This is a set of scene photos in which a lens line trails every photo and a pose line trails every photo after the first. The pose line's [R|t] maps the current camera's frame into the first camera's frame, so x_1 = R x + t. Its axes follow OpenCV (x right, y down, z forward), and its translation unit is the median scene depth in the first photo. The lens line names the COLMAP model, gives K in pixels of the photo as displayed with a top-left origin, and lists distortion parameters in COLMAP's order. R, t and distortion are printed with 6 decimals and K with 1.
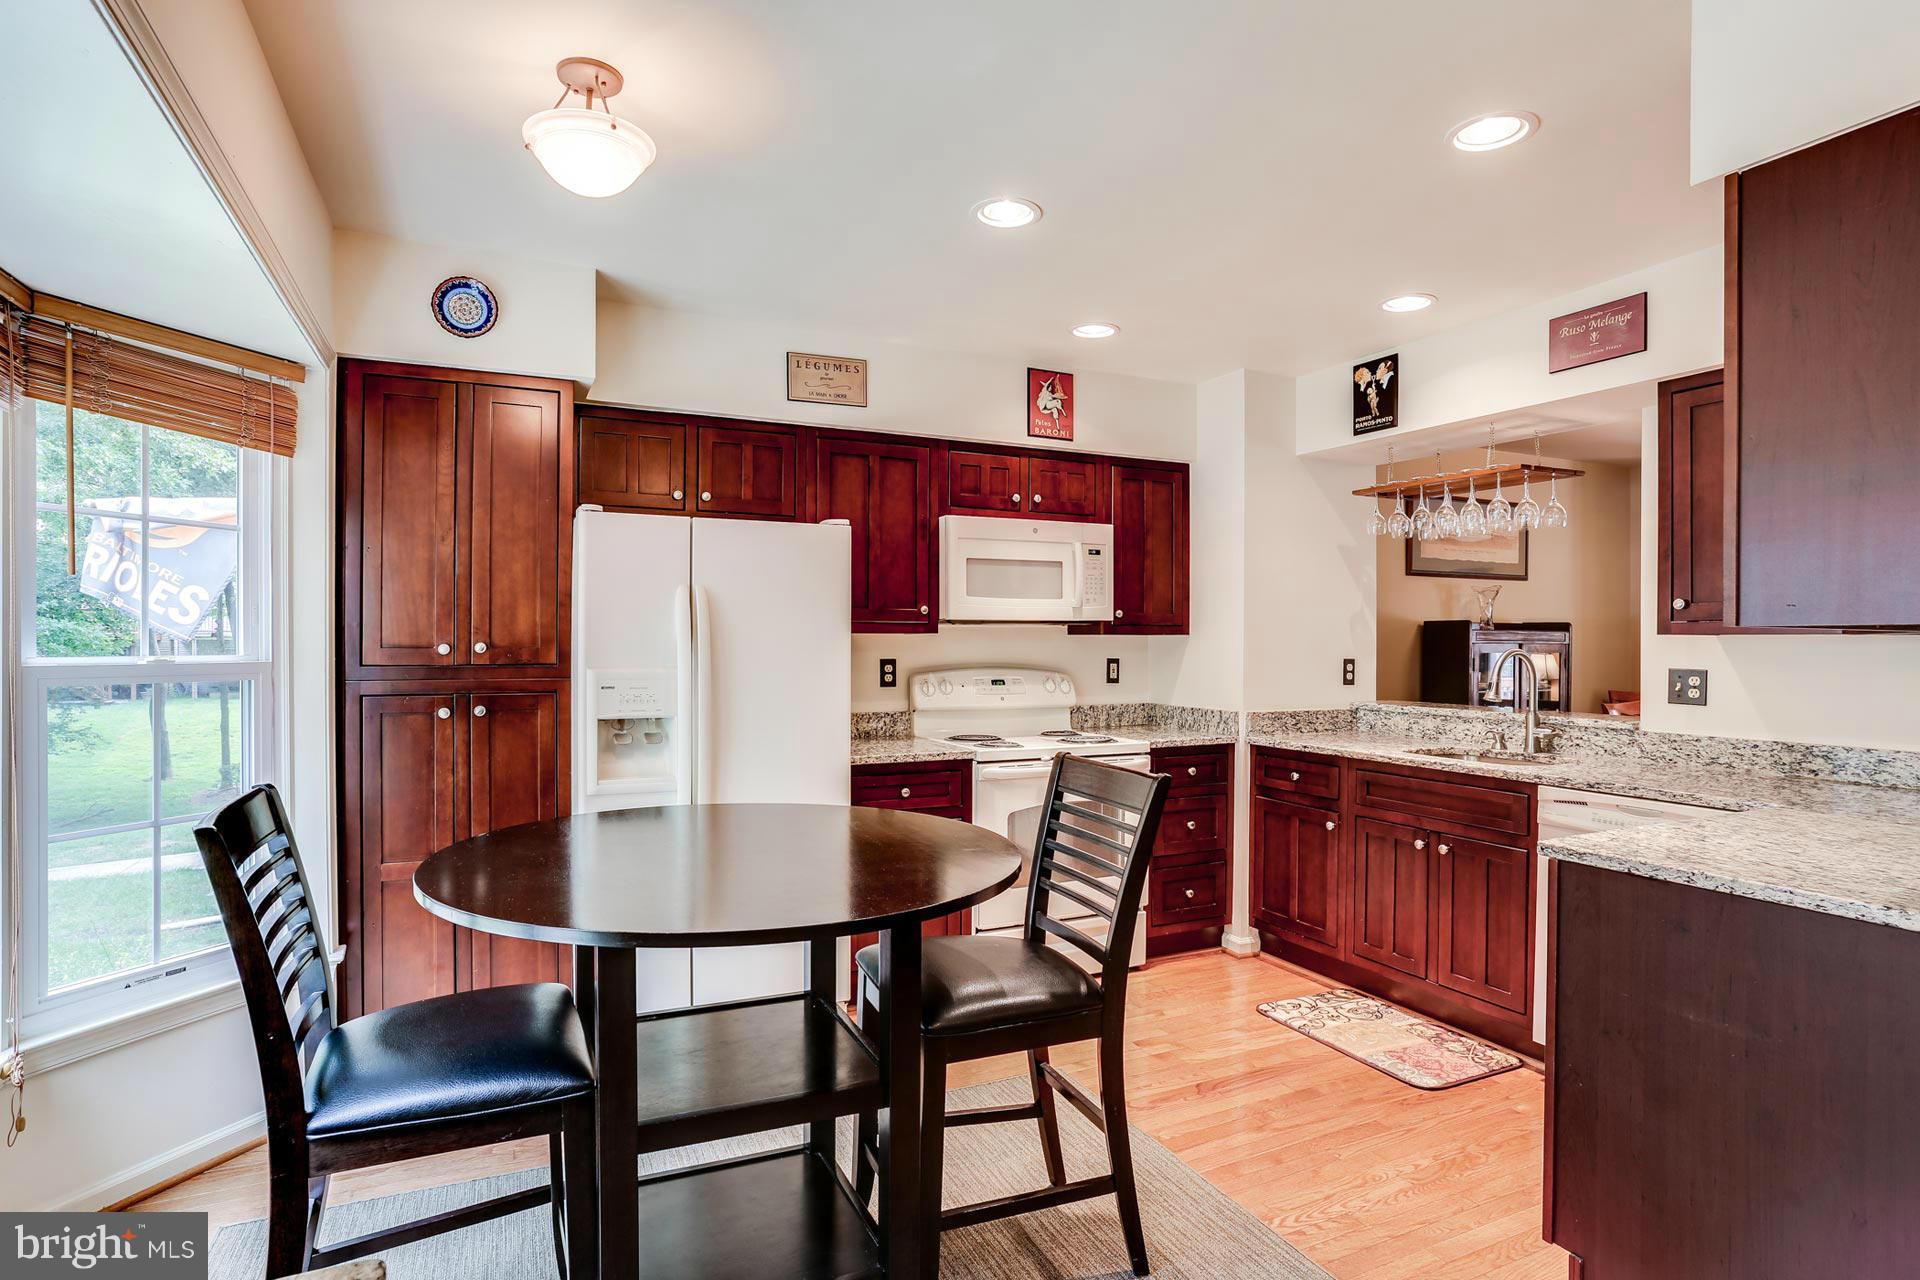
lens RADIAL K [[986.9, 0, 954.6], [0, 986.9, 647.8], [0, 0, 1]] dist [-0.059301, 0.027685]
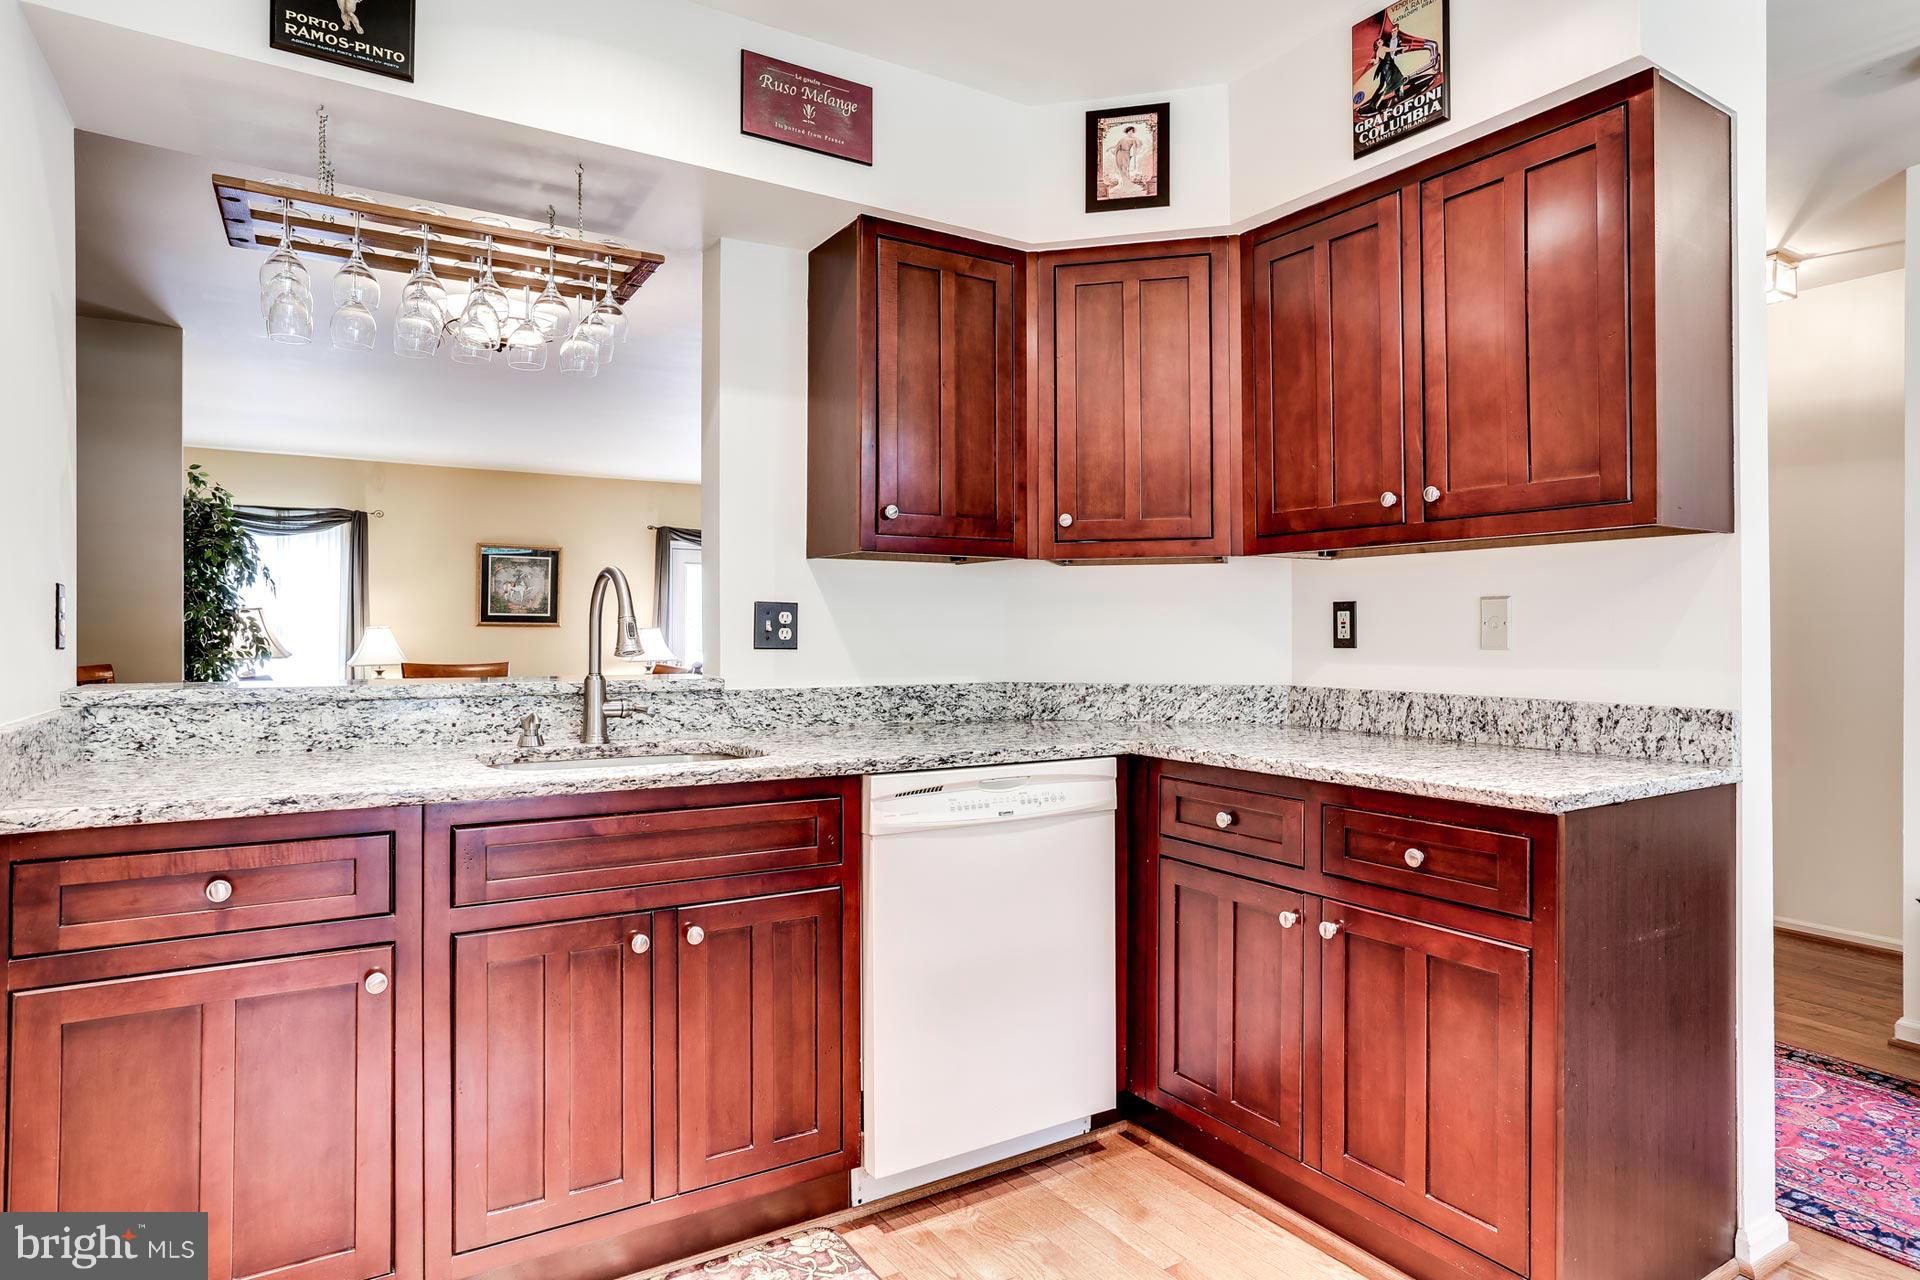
lens RADIAL K [[1109.1, 0, 966.0], [0, 1109.1, 616.9], [0, 0, 1]] dist [-0.060172, 0.050059]
pose [[-0.129811, 0.007642, 0.991509, -0.090600], [0.002354, 0.999970, -0.007399, 0.031714], [-0.991536, 0.001374, -0.129825, 0.754956]]
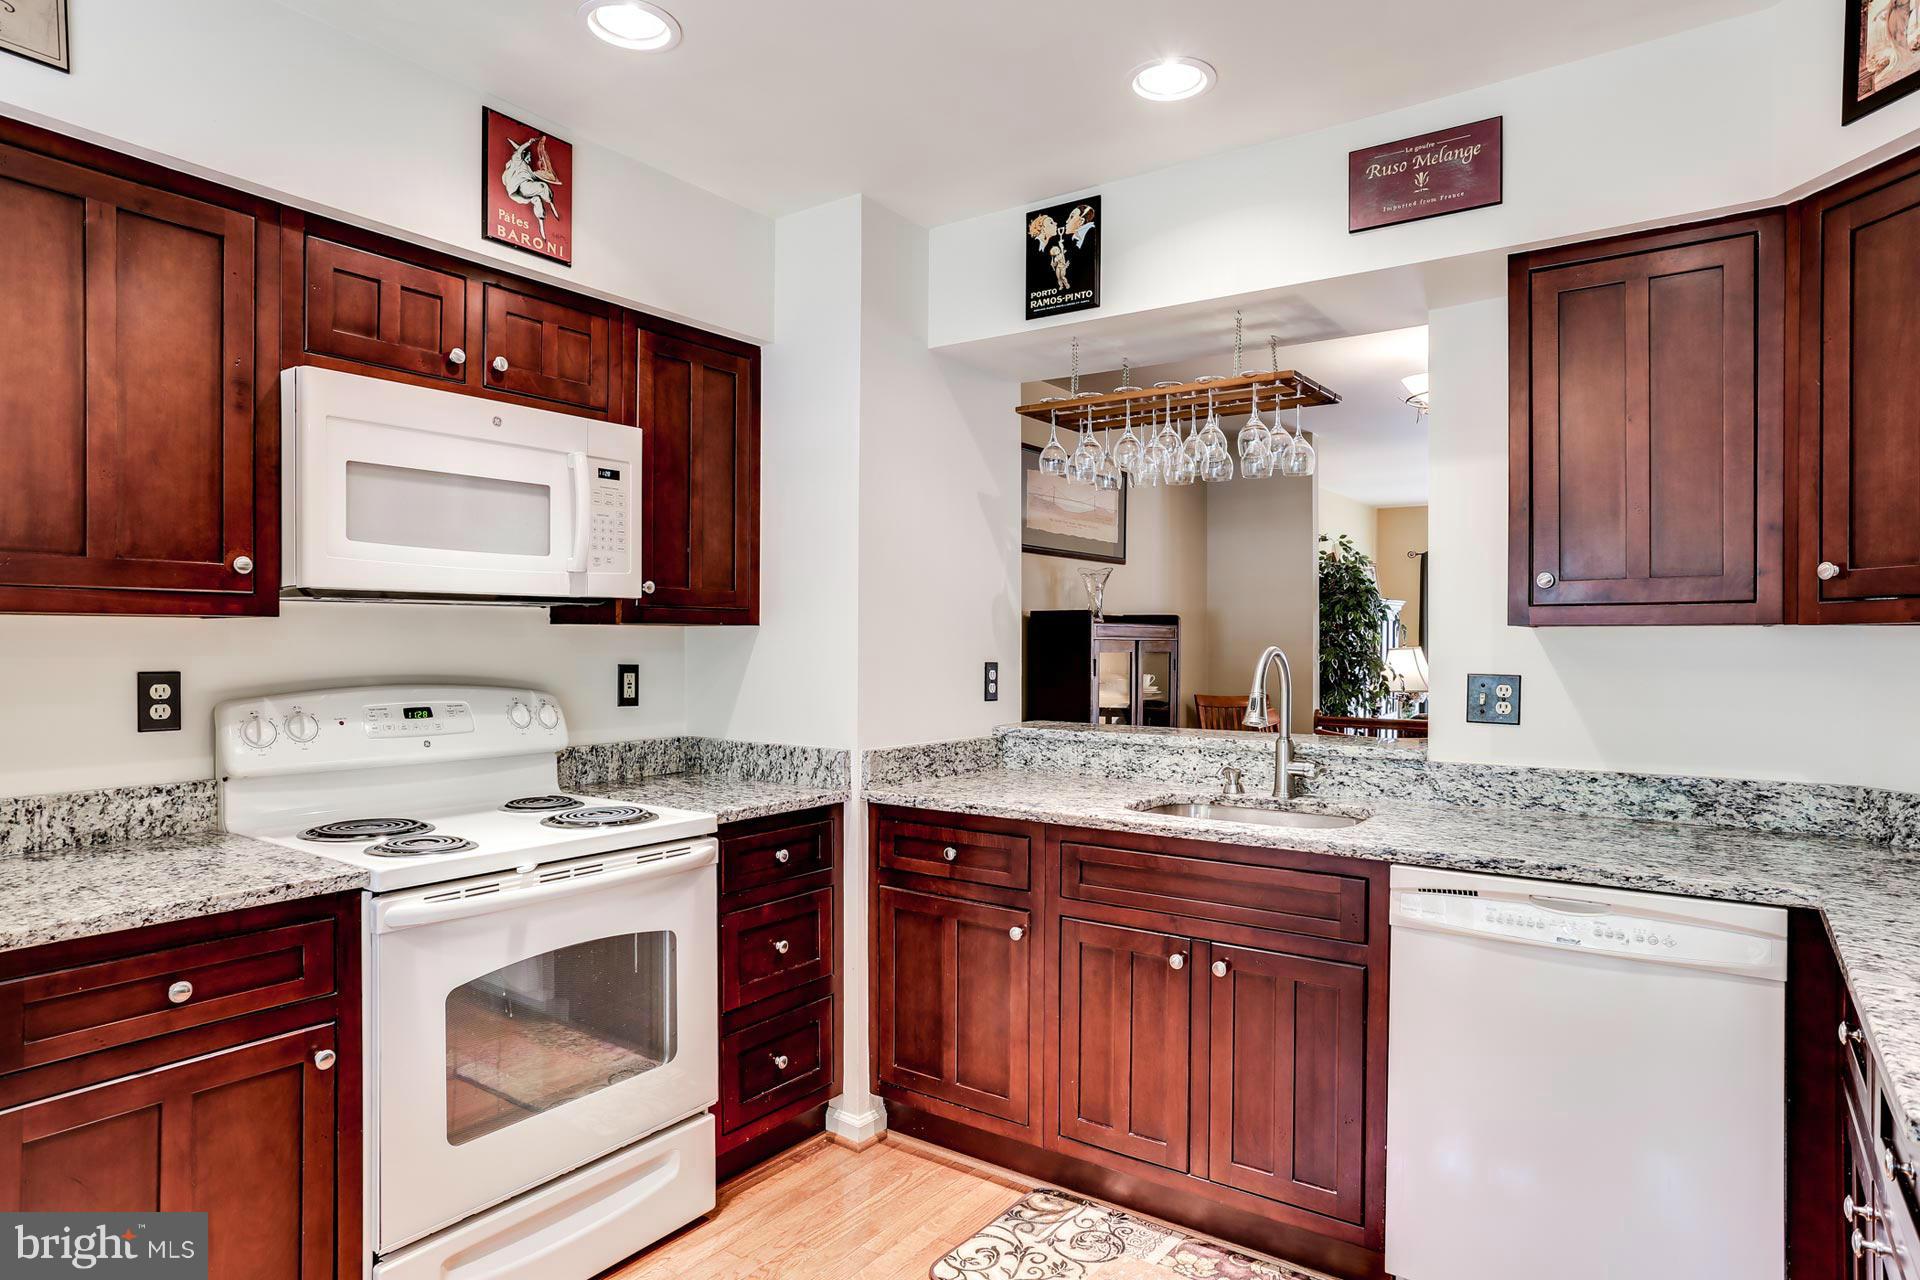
lens RADIAL K [[1087.0, 0, 958.2], [0, 1087.0, 650.8], [0, 0, 1]] dist [-0.058338, 0.042442]
pose [[0.868932, -0.003749, 0.494918, 0.012279], [0.002060, 0.999990, 0.003958, 0.000422], [-0.494928, -0.002420, 0.868931, 0.391014]]
